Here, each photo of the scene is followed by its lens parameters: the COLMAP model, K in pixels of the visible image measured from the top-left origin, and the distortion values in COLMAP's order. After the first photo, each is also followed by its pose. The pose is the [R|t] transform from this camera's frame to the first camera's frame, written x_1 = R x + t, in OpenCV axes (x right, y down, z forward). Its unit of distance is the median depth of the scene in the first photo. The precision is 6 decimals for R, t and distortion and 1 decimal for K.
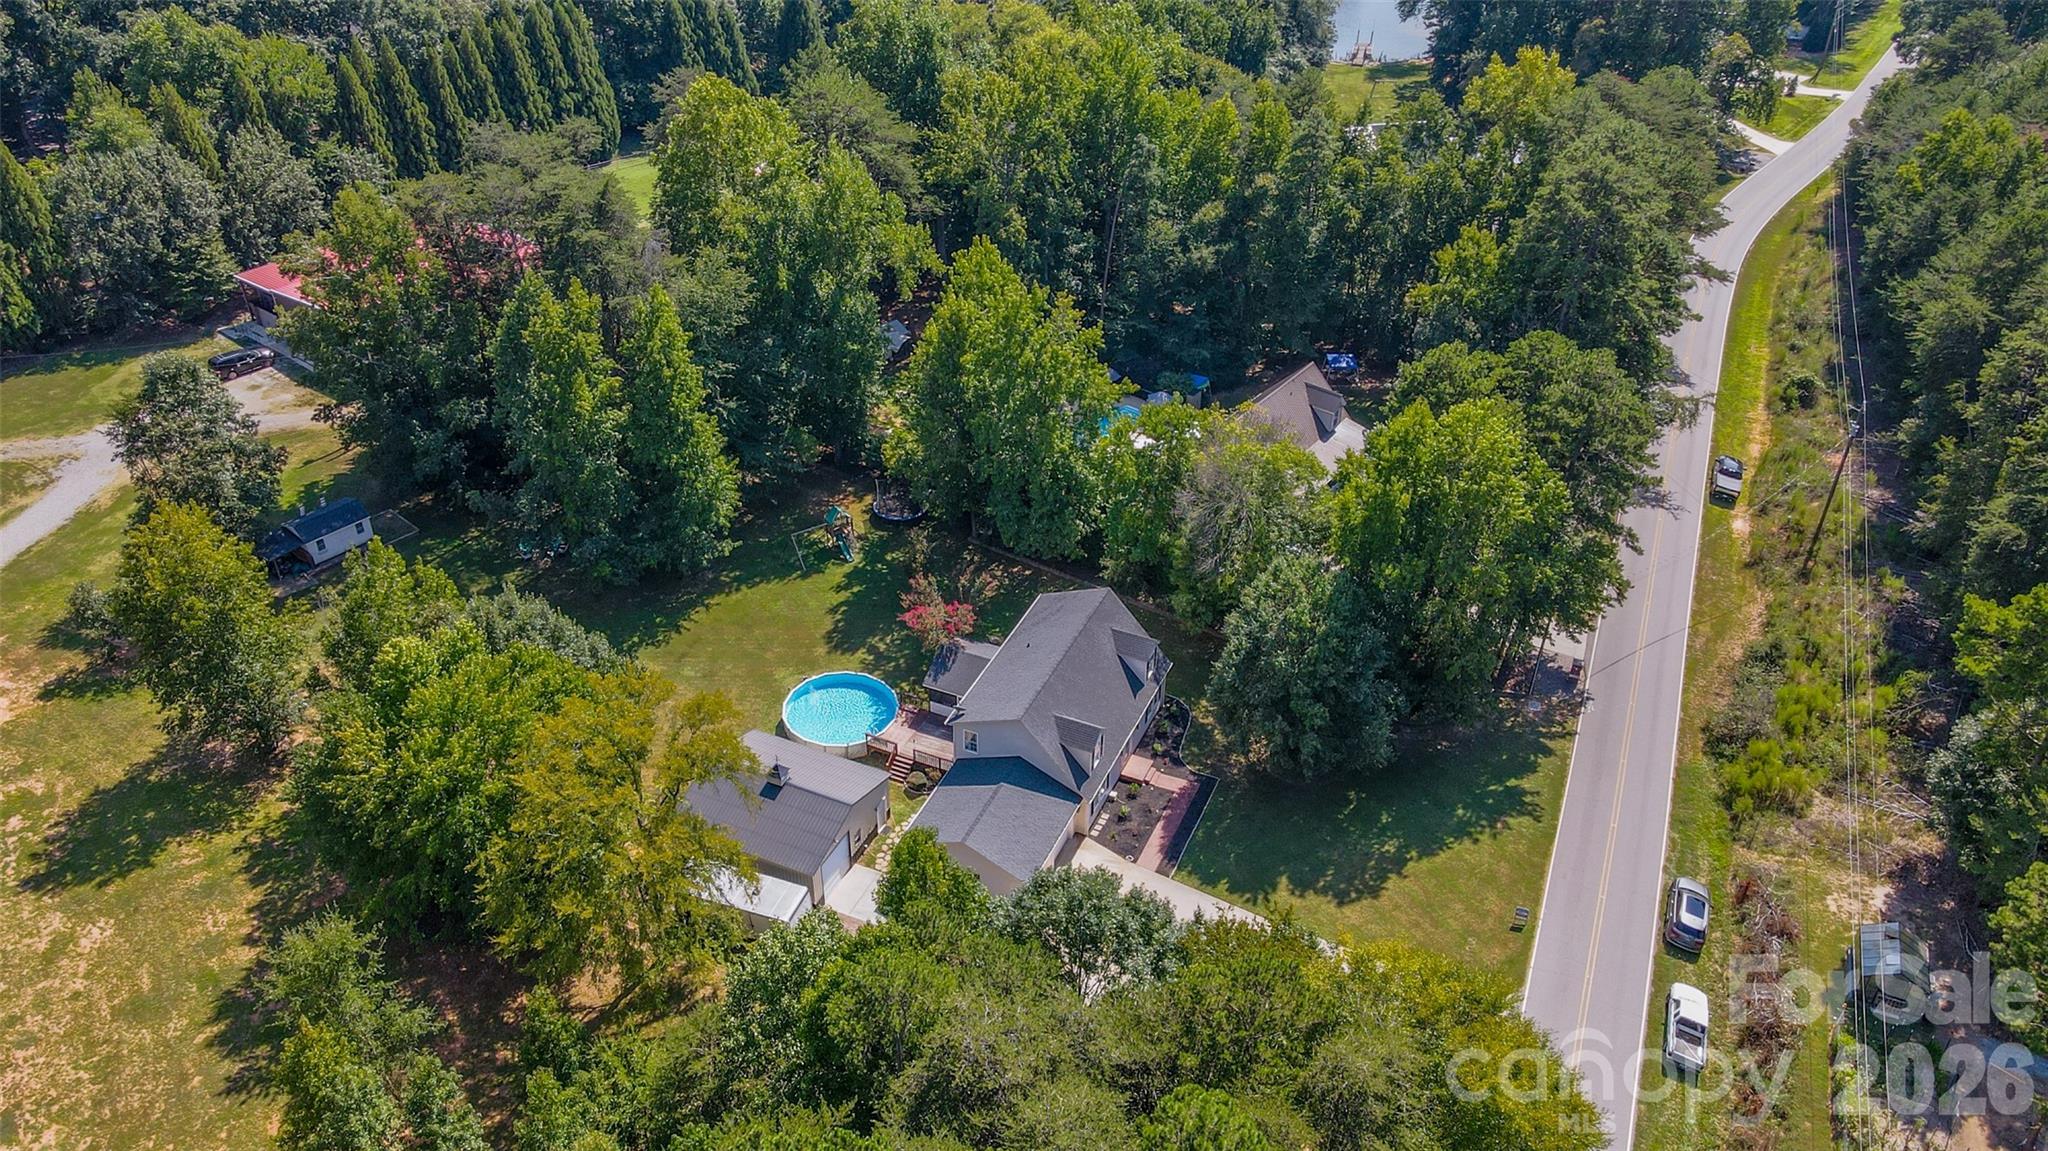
lens RADIAL K [[1517.5, 0, 1015.9], [0, 1517.5, 568.0], [0, 0, 1]] dist [0.004817, 0.026576]
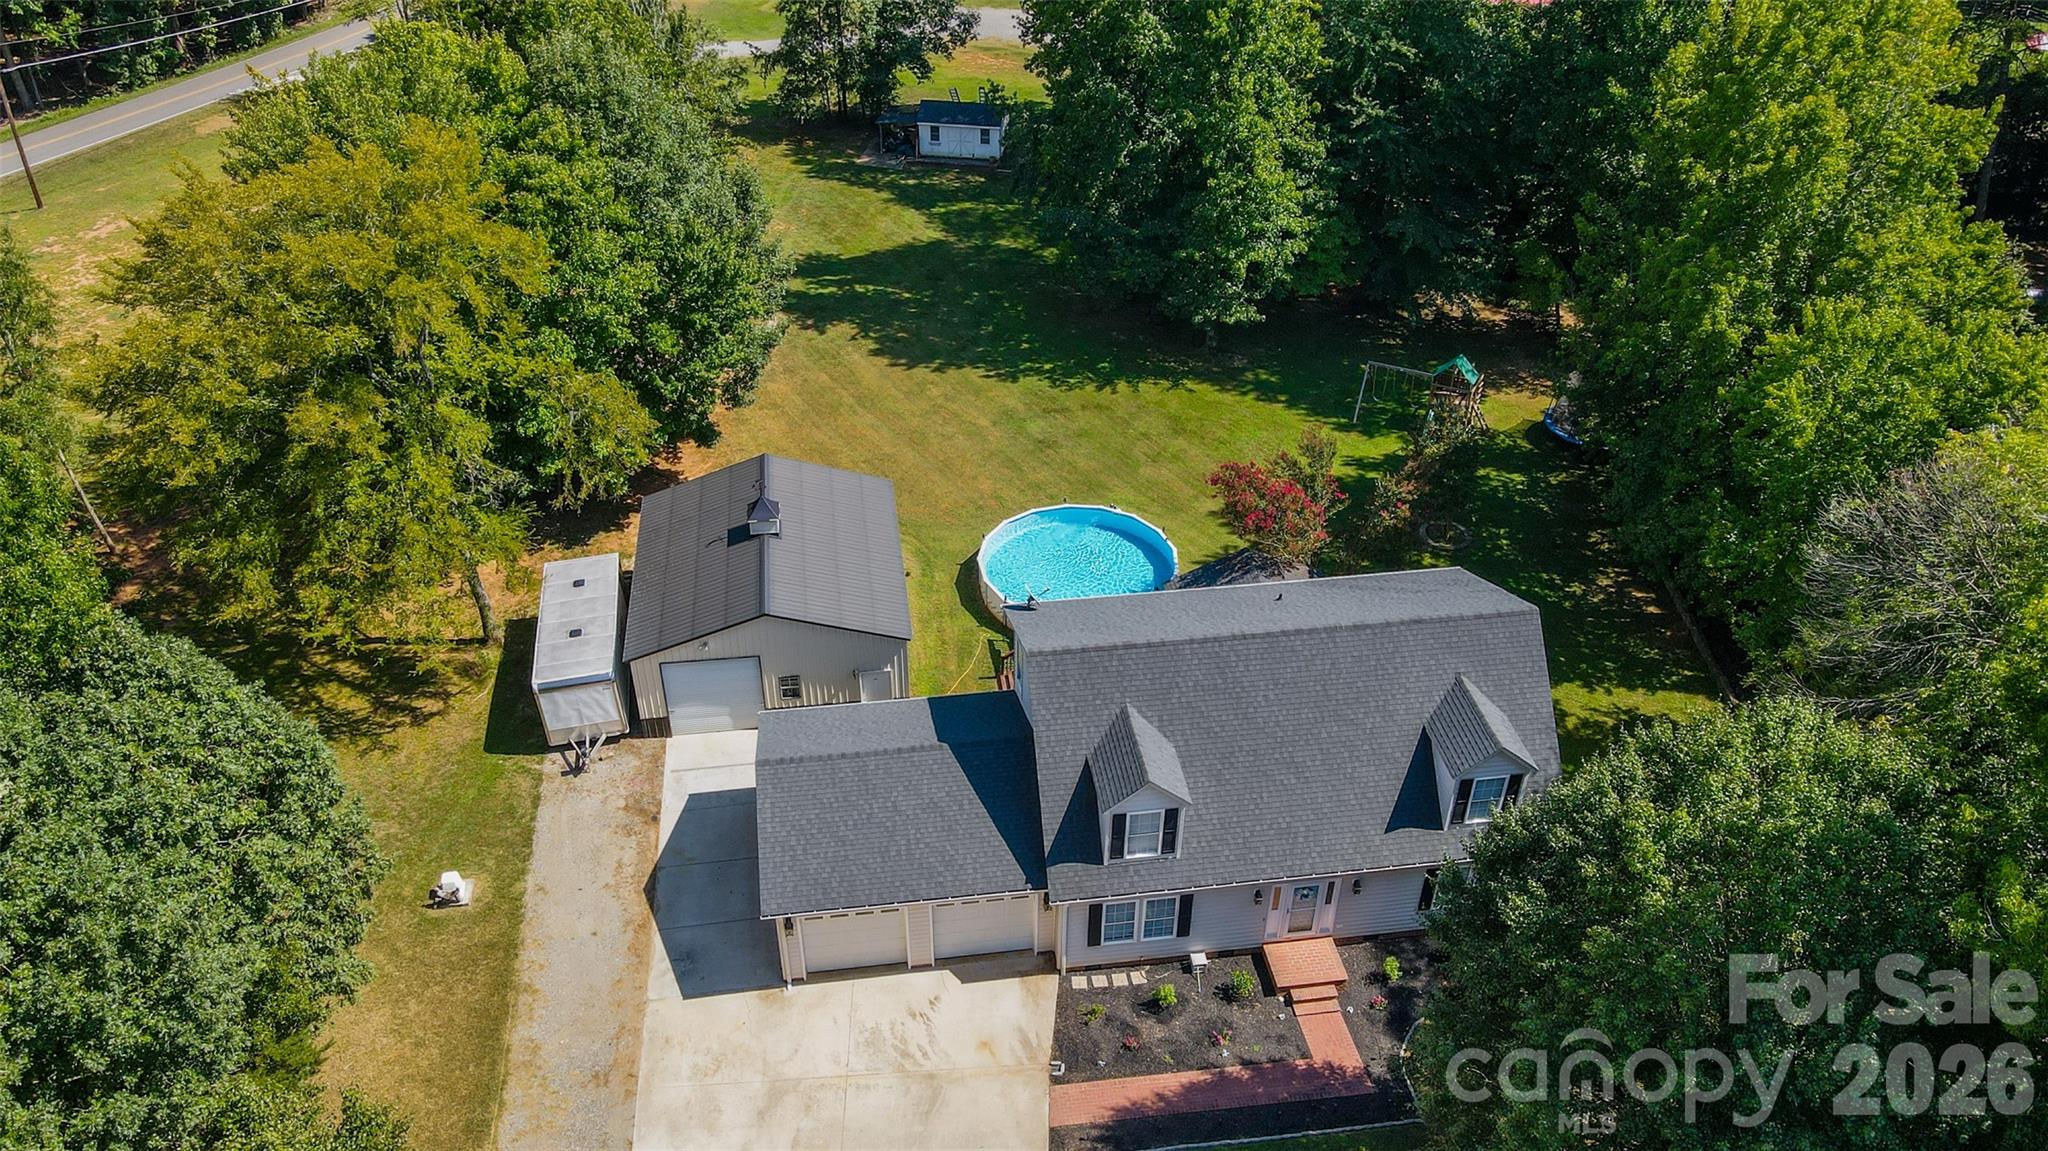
lens RADIAL K [[1517.5, 0, 1016.2], [0, 1517.5, 577.8], [0, 0, 1]] dist [0.004817, 0.026576]
pose [[0.533487, 0.488164, -0.690715, 0.284225], [-0.485469, 0.845450, 0.222563, -0.018607], [0.692612, 0.216586, 0.688026, 0.621302]]
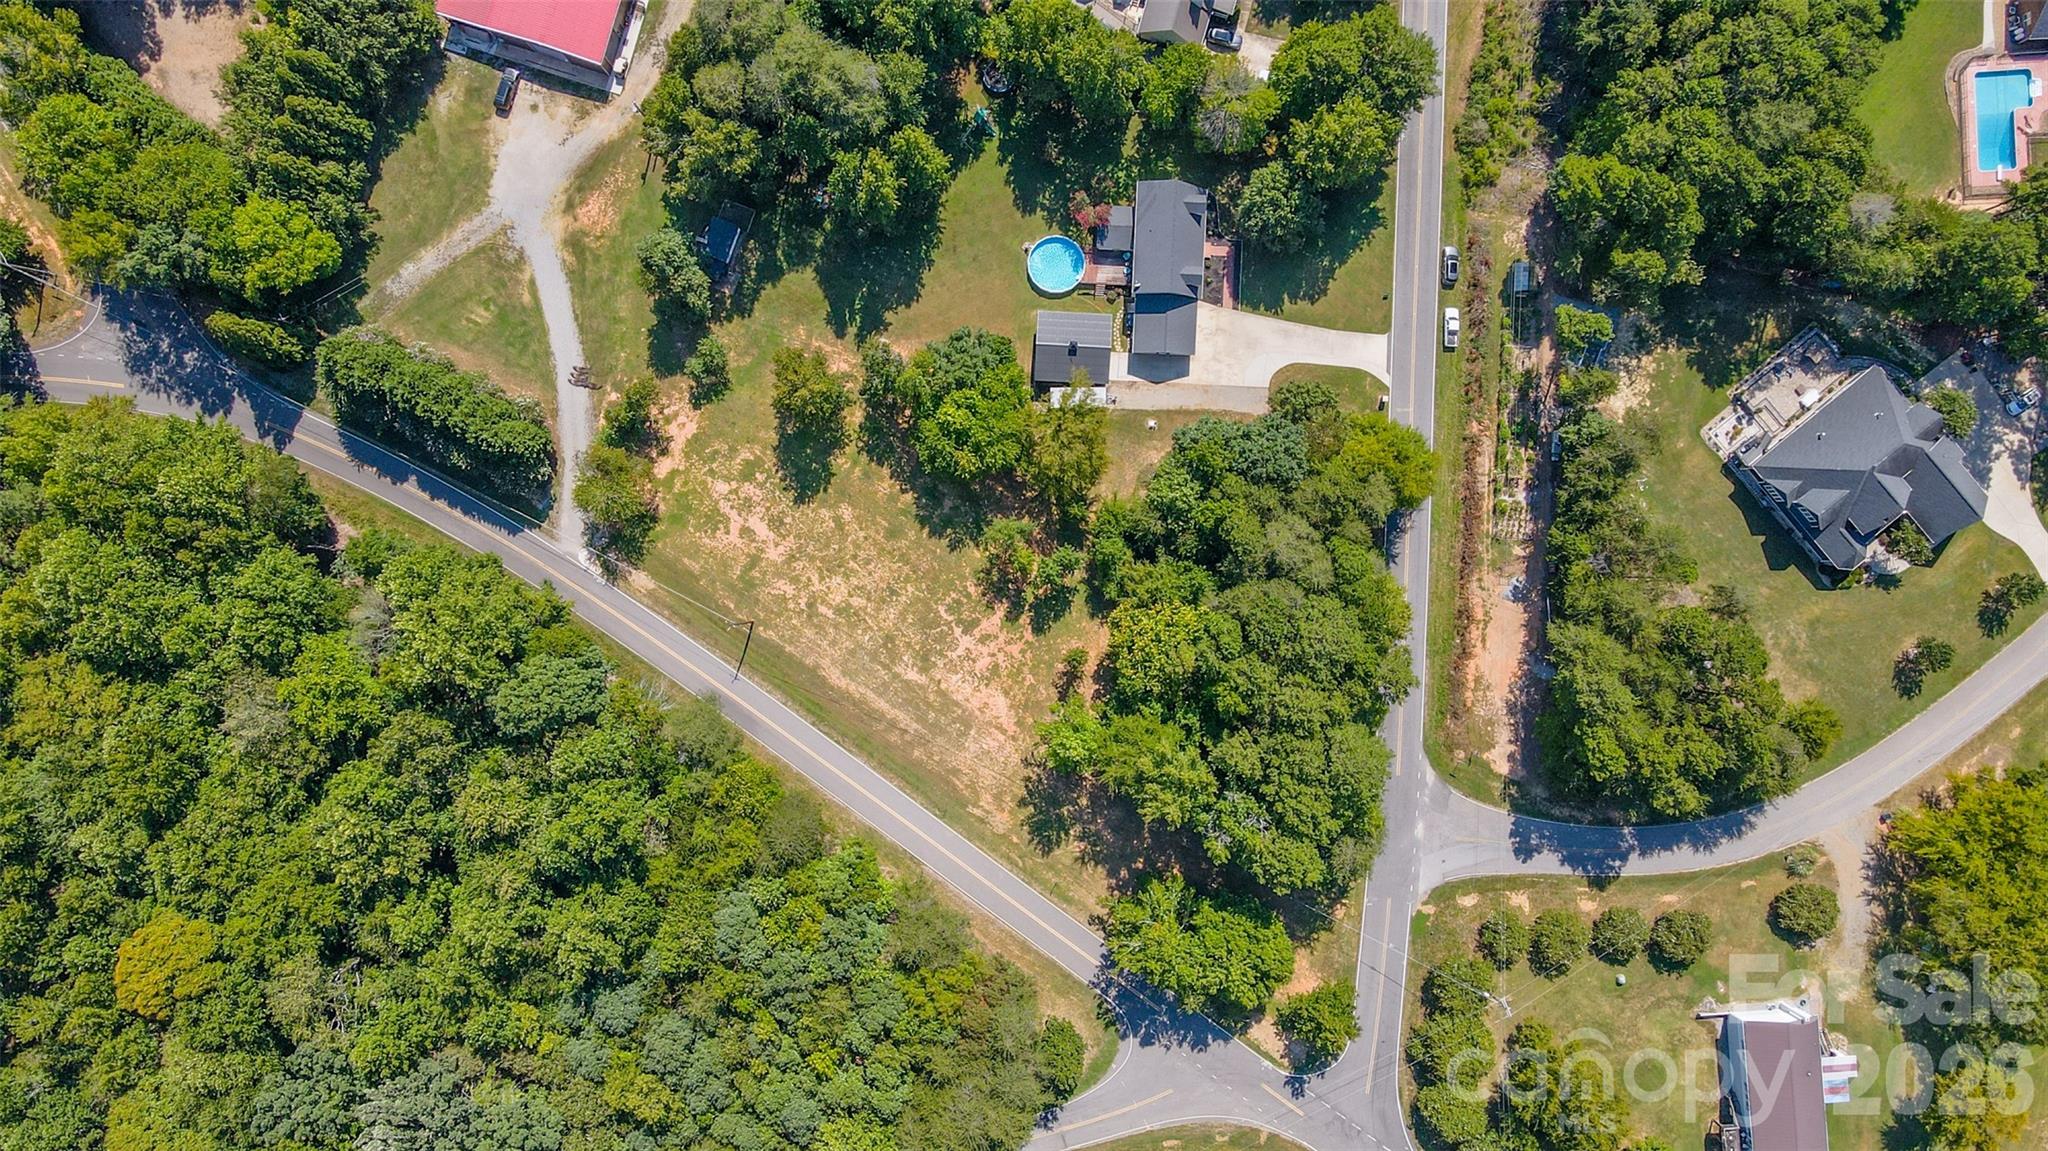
lens RADIAL K [[1517.5, 0, 1016.6], [0, 1517.5, 570.2], [0, 0, 1]] dist [0.004817, 0.026576]
pose [[0.930028, -0.367438, -0.006107, -0.316744], [0.209862, 0.517397, 0.829613, -1.456007], [-0.301672, -0.772845, 0.558305, -0.450486]]
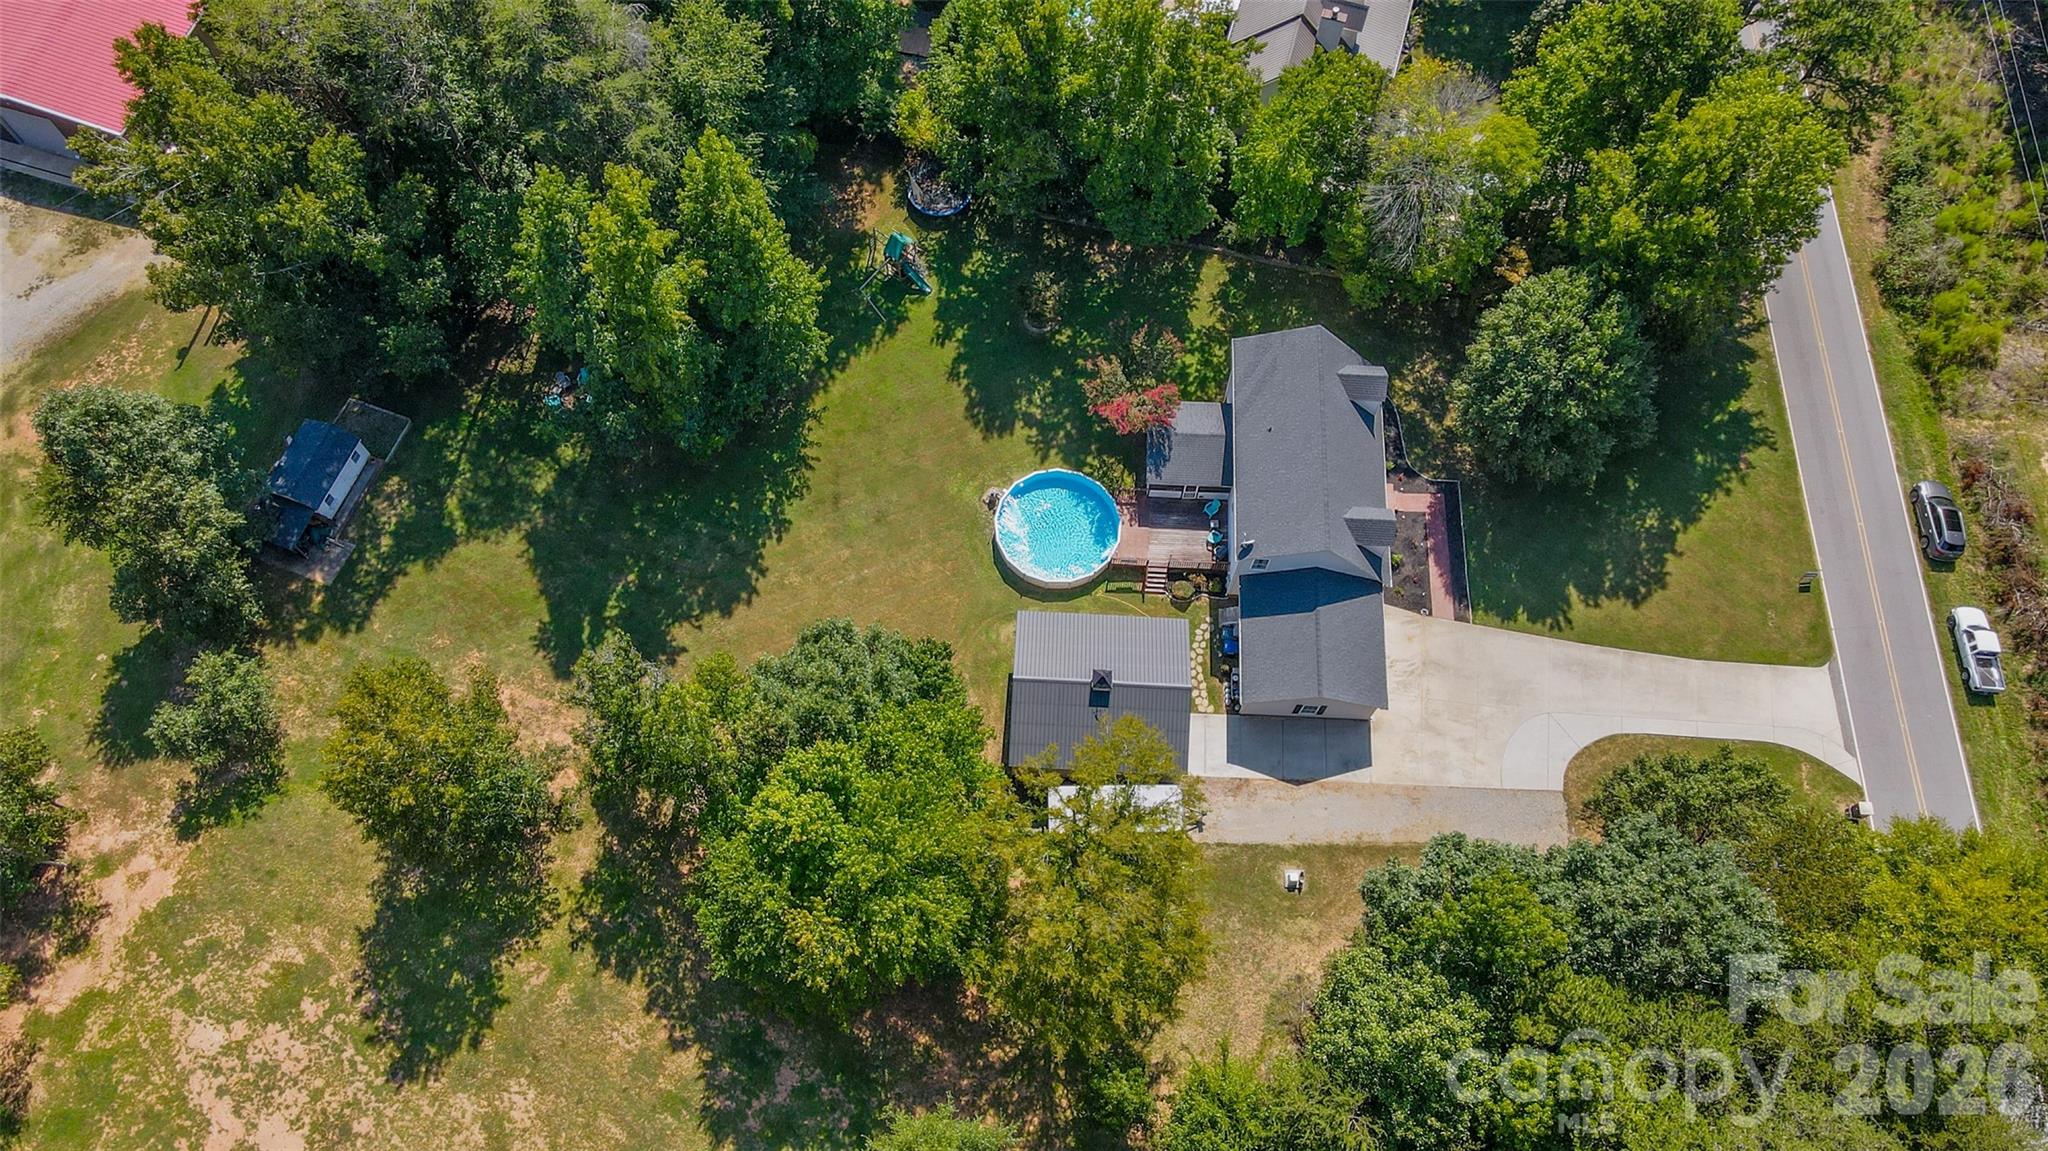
lens RADIAL K [[1517.5, 0, 1015.4], [0, 1517.5, 569.7], [0, 0, 1]] dist [0.004817, 0.026576]
pose [[0.929356, -0.338460, 0.147452, -0.297994], [0.205750, 0.806457, 0.554340, -0.420874], [-0.306535, -0.484842, 0.819124, 0.253769]]
